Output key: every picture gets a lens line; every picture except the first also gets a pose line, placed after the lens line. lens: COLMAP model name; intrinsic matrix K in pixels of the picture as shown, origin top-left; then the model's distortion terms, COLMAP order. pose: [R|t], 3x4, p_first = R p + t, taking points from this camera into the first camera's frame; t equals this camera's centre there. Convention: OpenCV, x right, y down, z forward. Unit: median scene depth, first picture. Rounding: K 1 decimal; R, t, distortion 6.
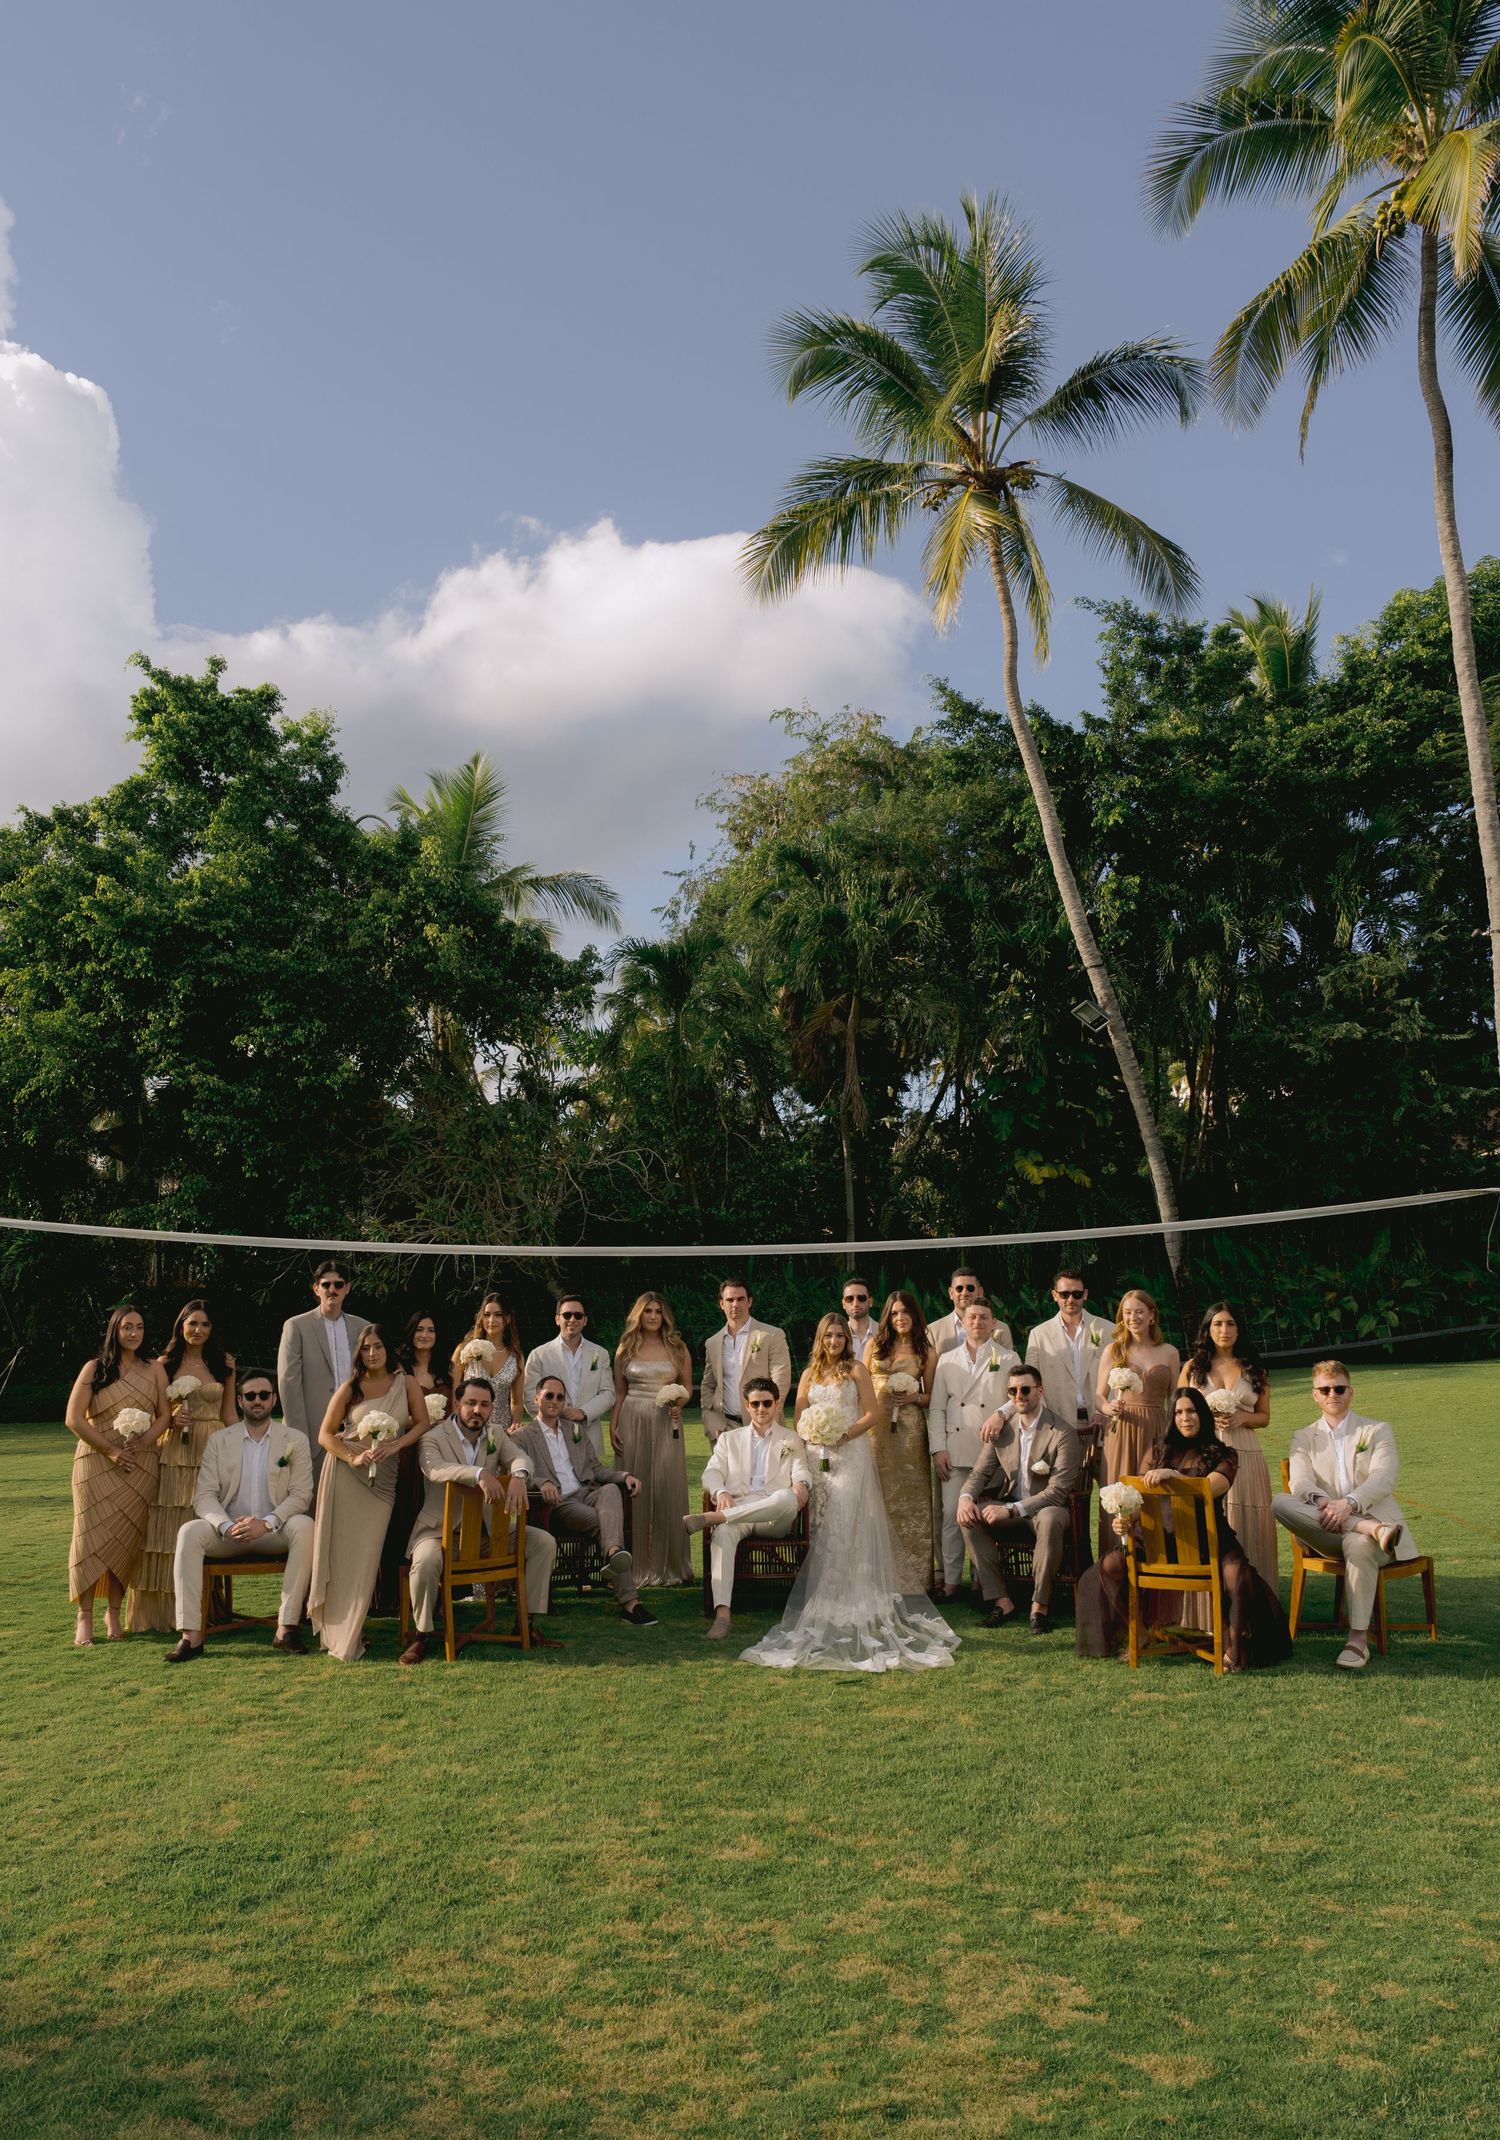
lens RADIAL K [[2061.4, 0, 750.0], [0, 2061.4, 1070.0], [0, 0, 1]] dist [-0.045920, -0.005221]
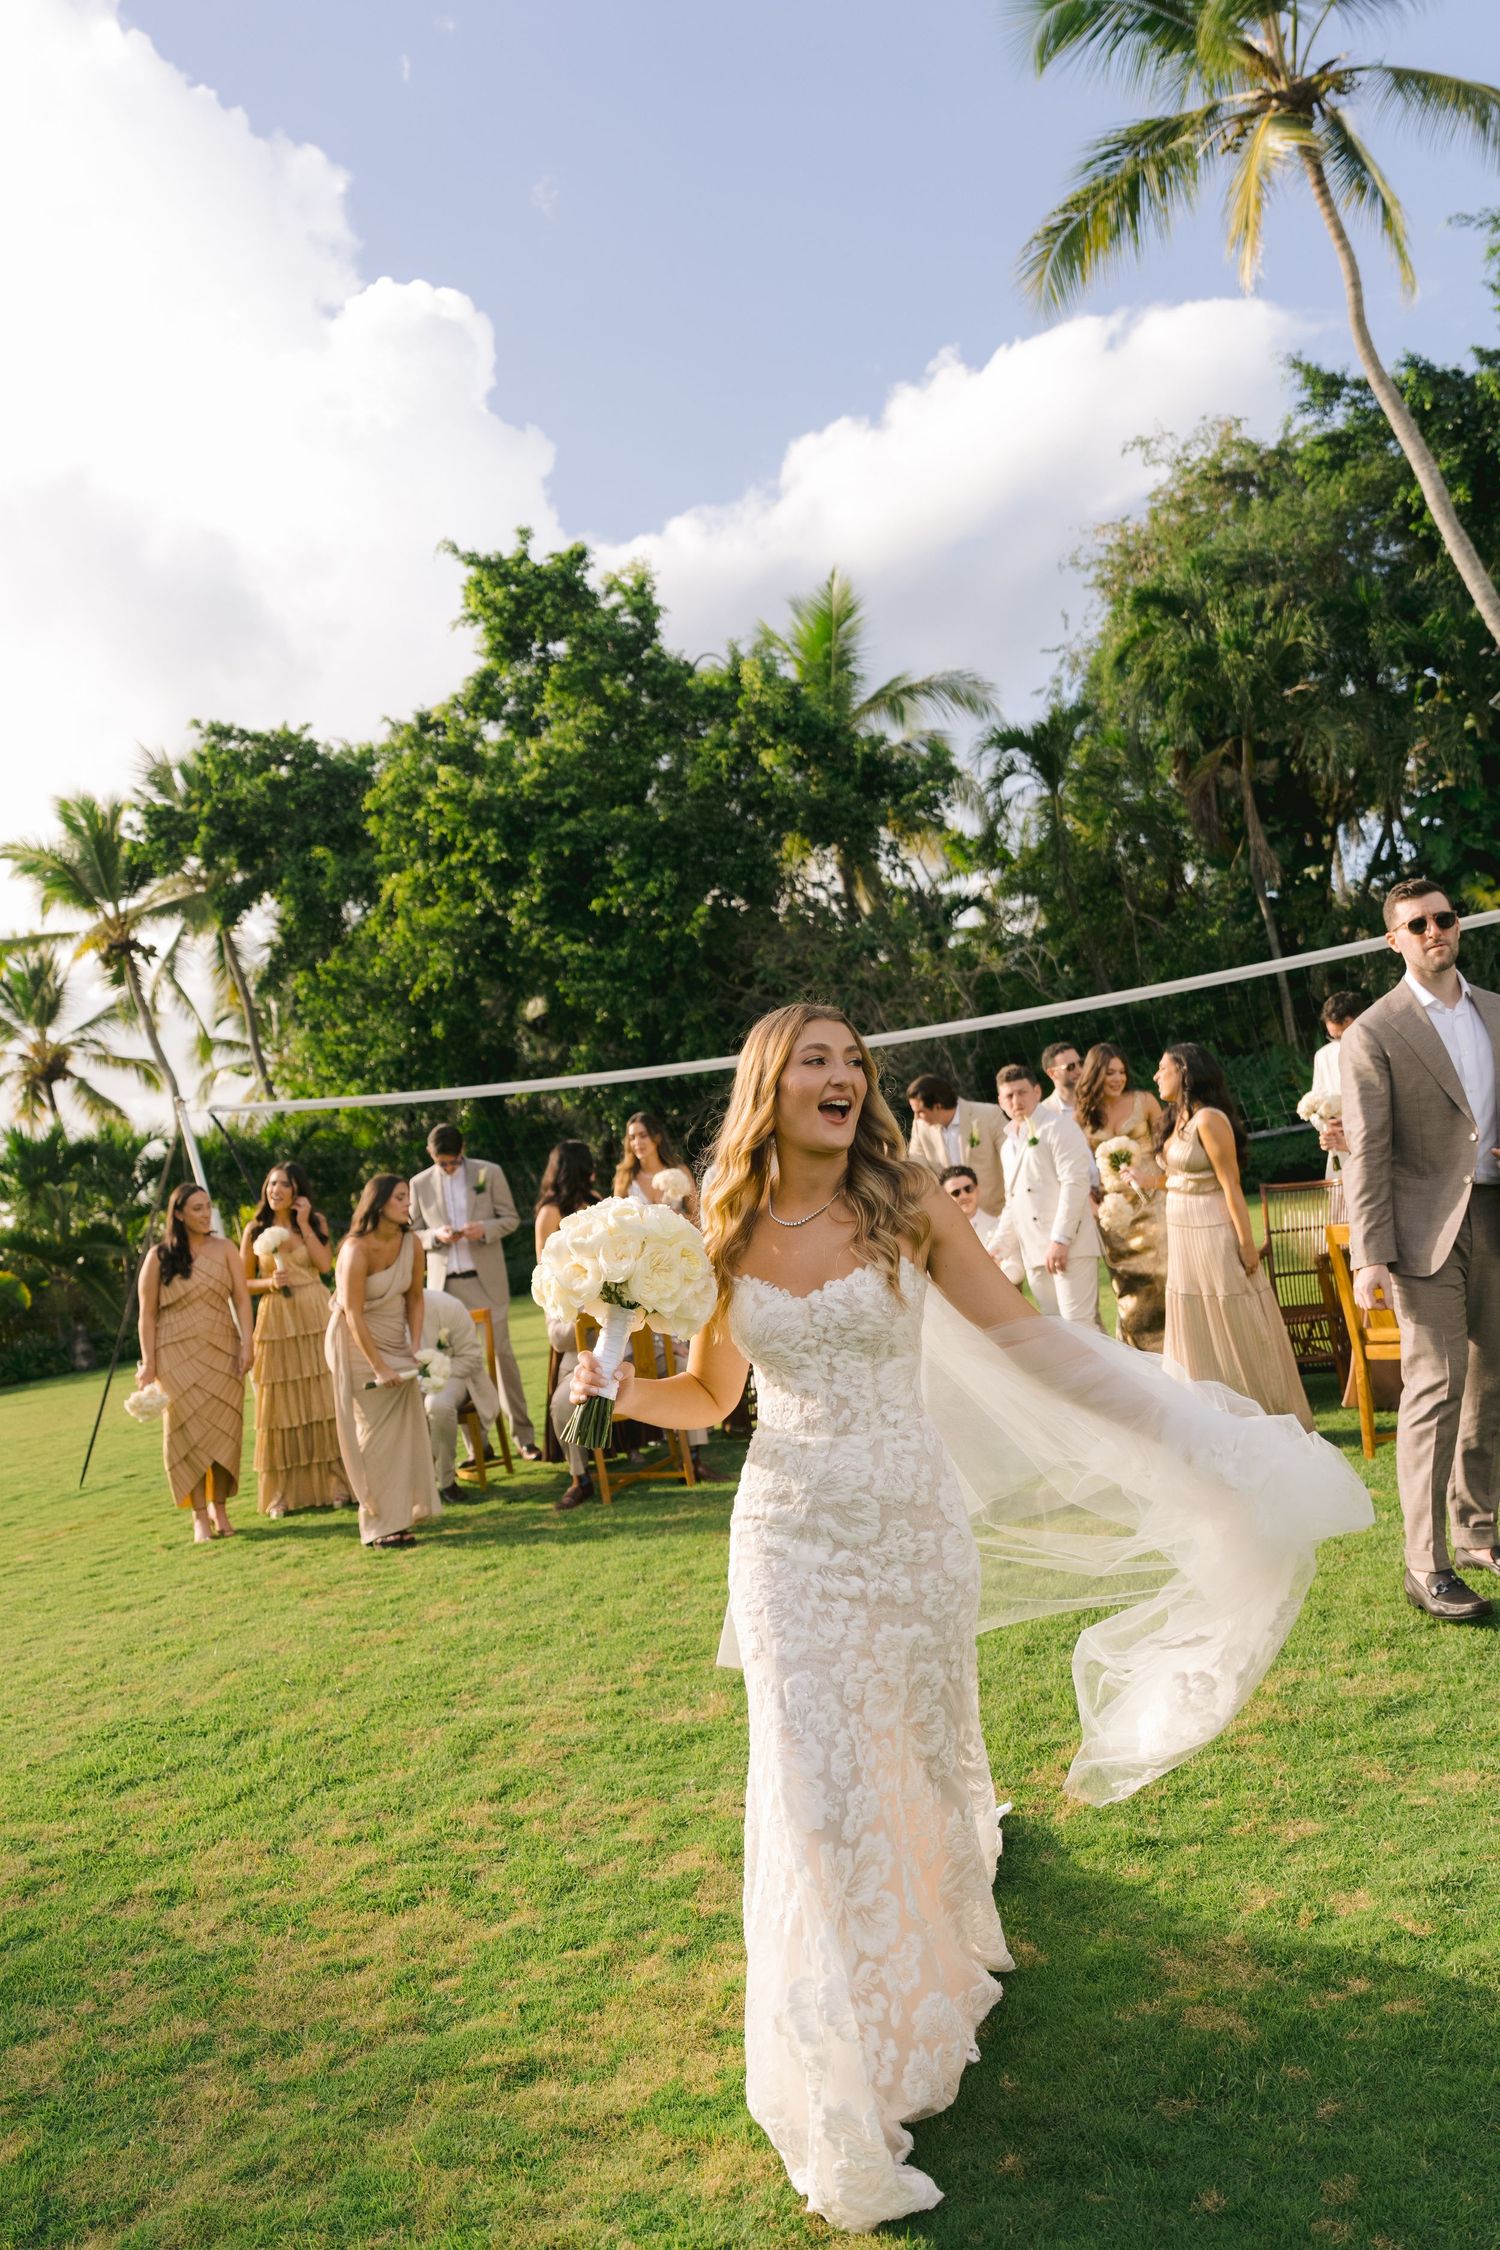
lens RADIAL K [[1962.8, 0, 750.0], [0, 1962.8, 1125.0], [0, 0, 1]] dist [0.001045, -0.016718]
pose [[0.922850, -0.132243, -0.361745, 0.144337], [0.165522, 0.984226, 0.062459, 0.042005], [0.347779, -0.117517, 0.930183, 0.119490]]
